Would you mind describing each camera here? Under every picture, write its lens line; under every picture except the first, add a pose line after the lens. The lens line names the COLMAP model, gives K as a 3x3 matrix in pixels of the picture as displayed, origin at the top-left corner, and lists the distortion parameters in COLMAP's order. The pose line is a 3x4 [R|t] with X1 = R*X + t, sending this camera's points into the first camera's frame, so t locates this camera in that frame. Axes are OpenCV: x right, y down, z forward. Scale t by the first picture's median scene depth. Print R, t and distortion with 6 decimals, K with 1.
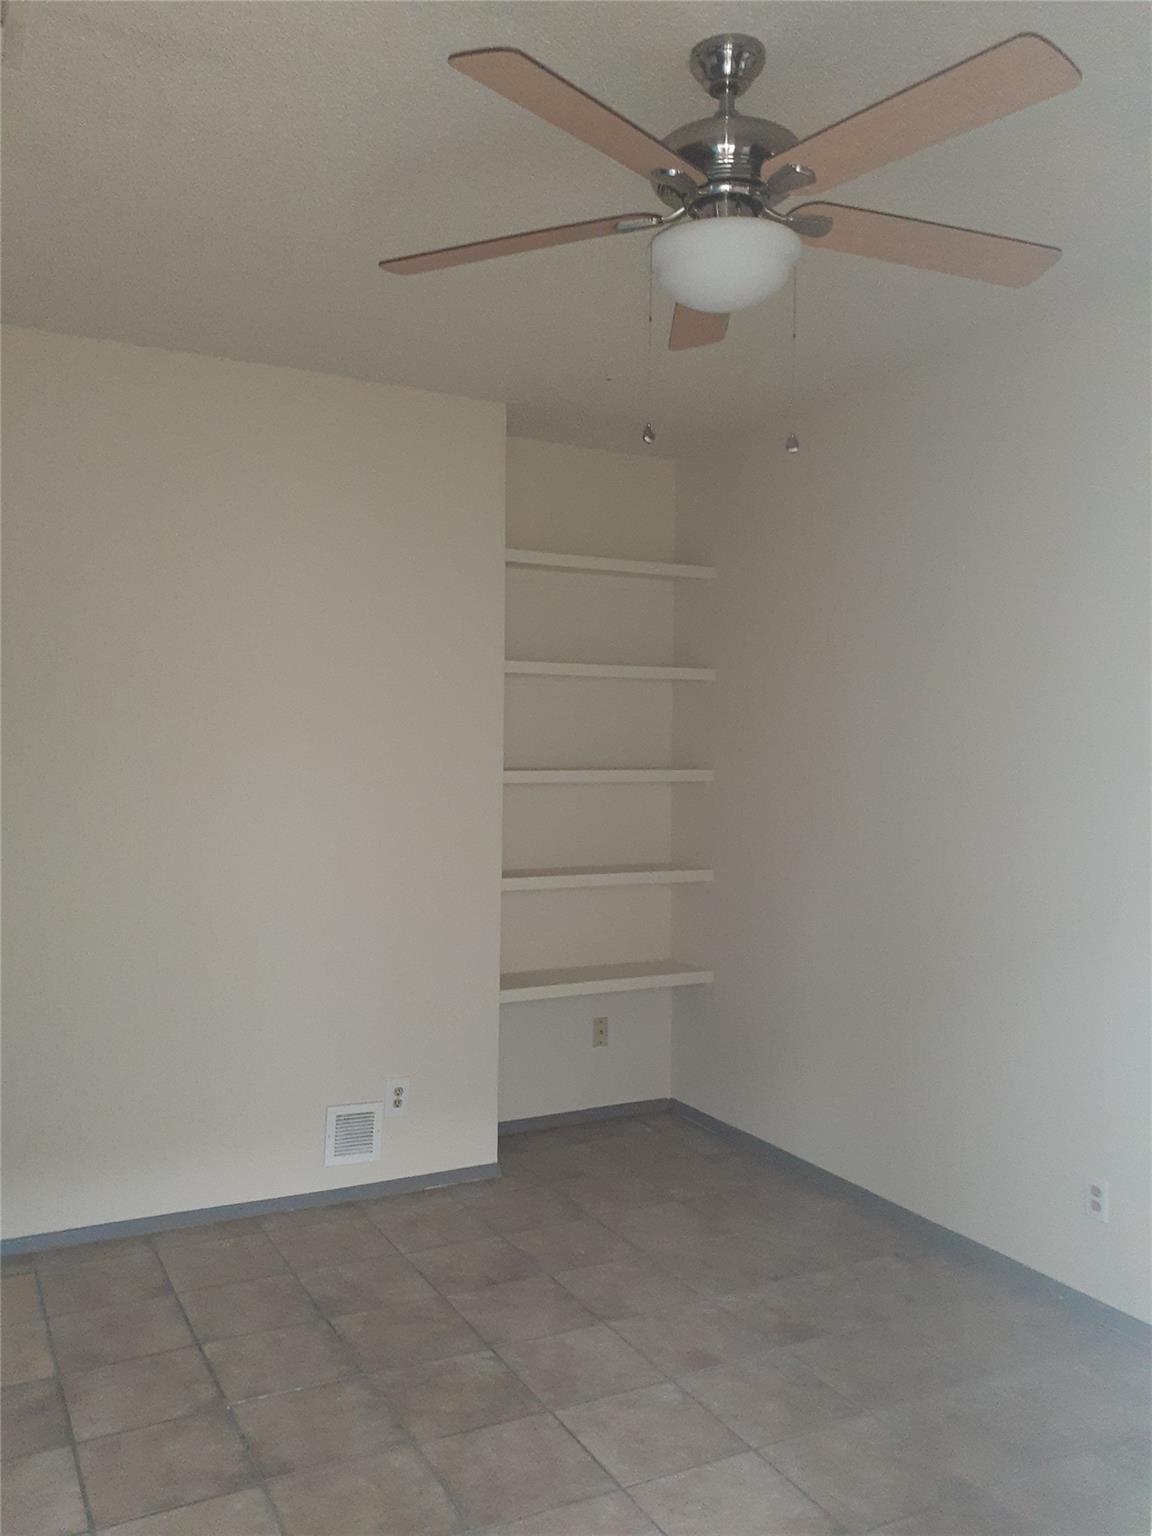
lens RADIAL K [[1217.4, 0, 559.4], [0, 1217.4, 747.4], [0, 0, 1]] dist [0.057456, -0.079506]
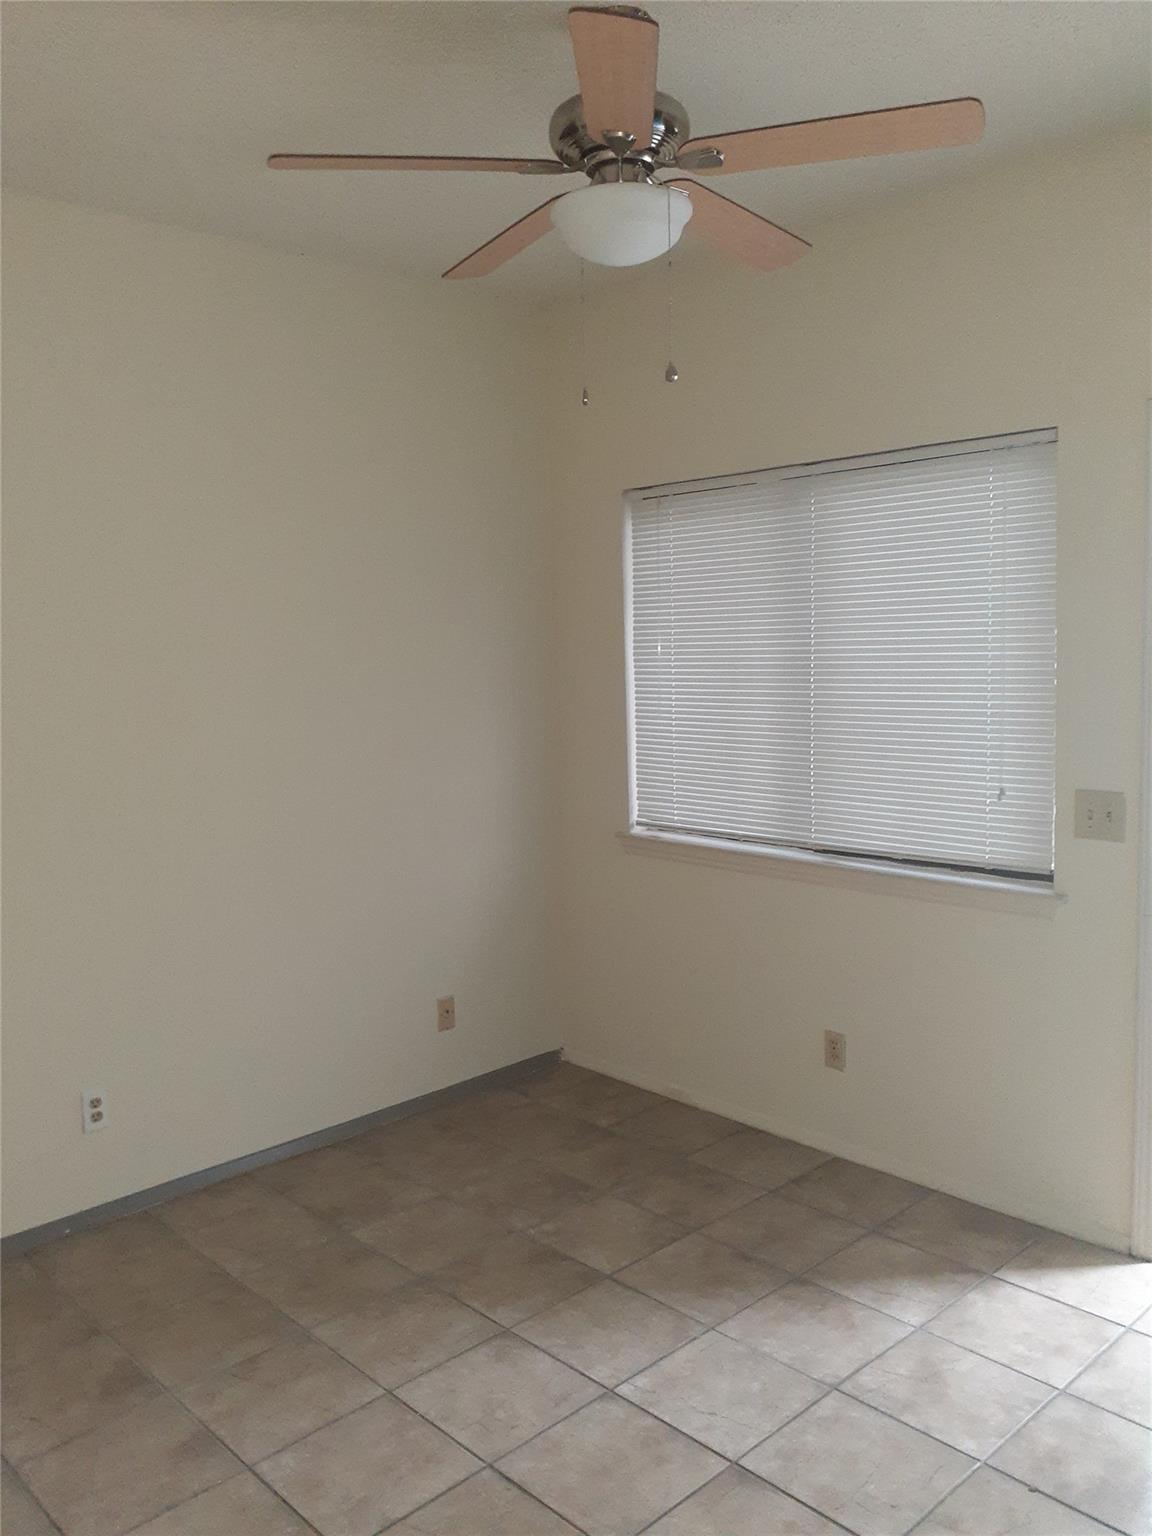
lens RADIAL K [[1217.4, 0, 559.4], [0, 1217.4, 747.4], [0, 0, 1]] dist [0.057456, -0.079506]
pose [[-0.271016, -0.077388, 0.959459, -0.632578], [0.025318, 0.995845, 0.087475, -0.009092], [-0.962242, 0.047998, -0.267930, 0.915546]]
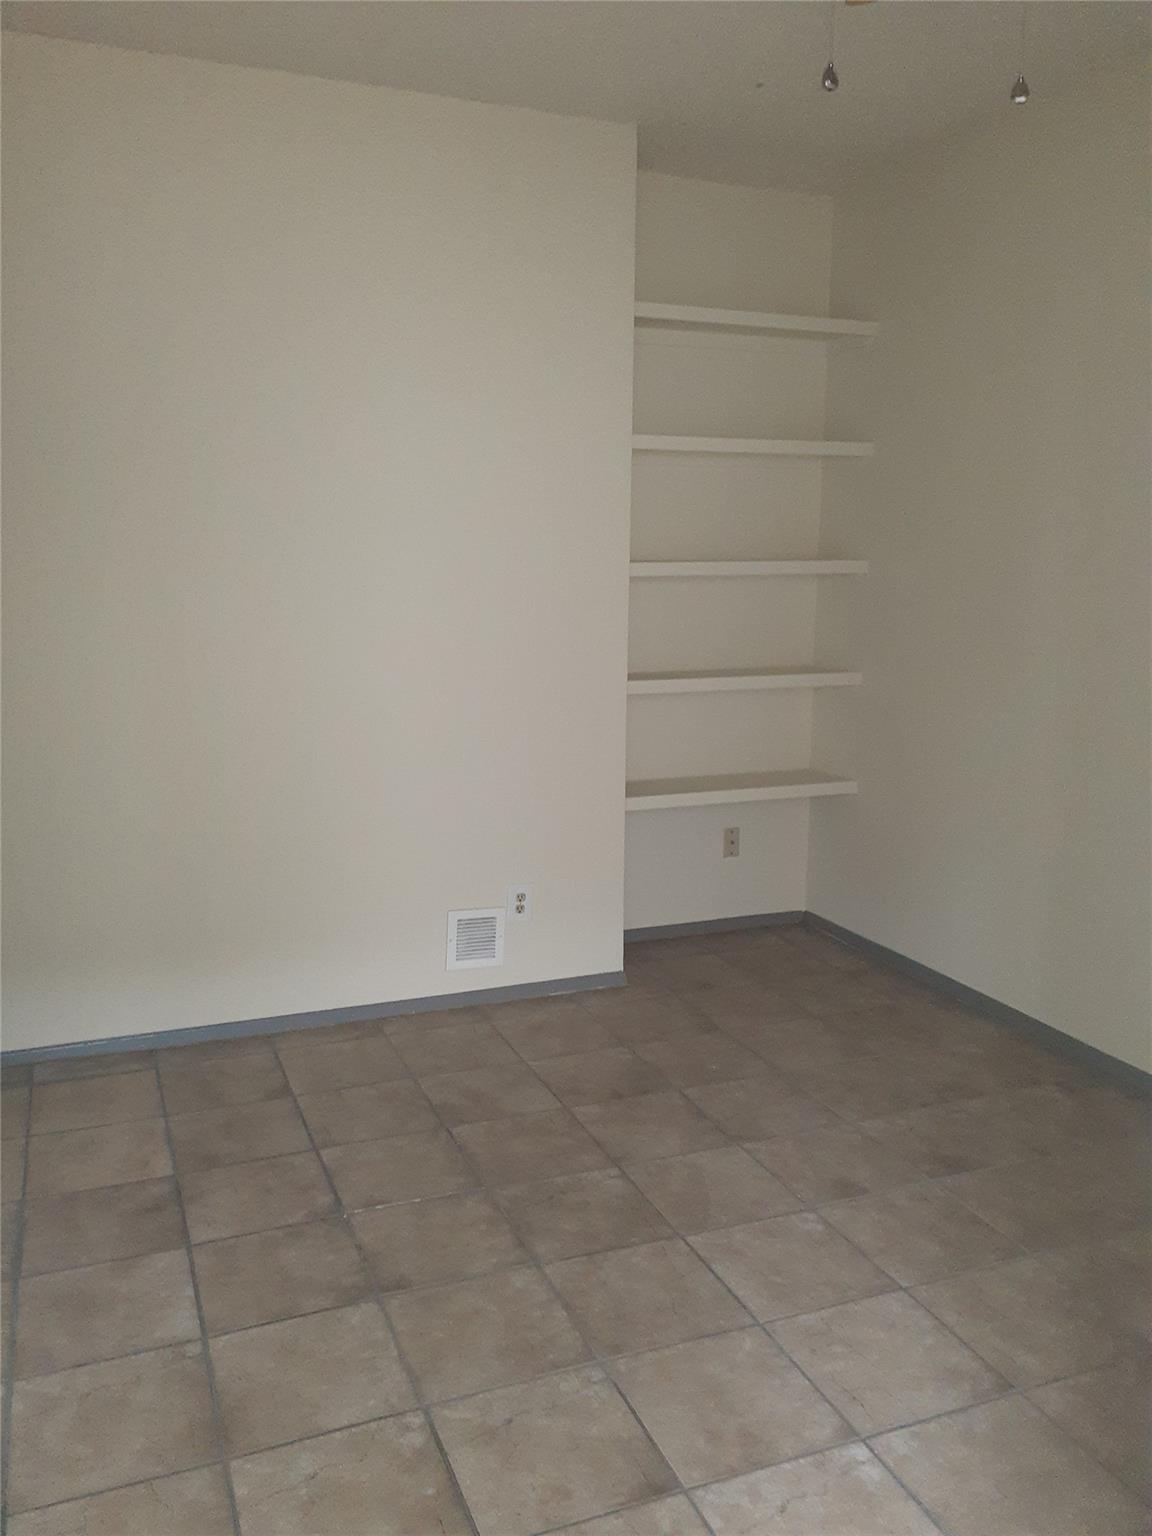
lens RADIAL K [[1217.4, 0, 559.4], [0, 1217.4, 747.4], [0, 0, 1]] dist [0.057456, -0.079506]
pose [[0.994905, 0.010568, -0.100257, -0.008669], [0.004951, 0.988169, 0.153292, 0.024097], [0.100691, -0.153007, 0.983082, 0.110400]]
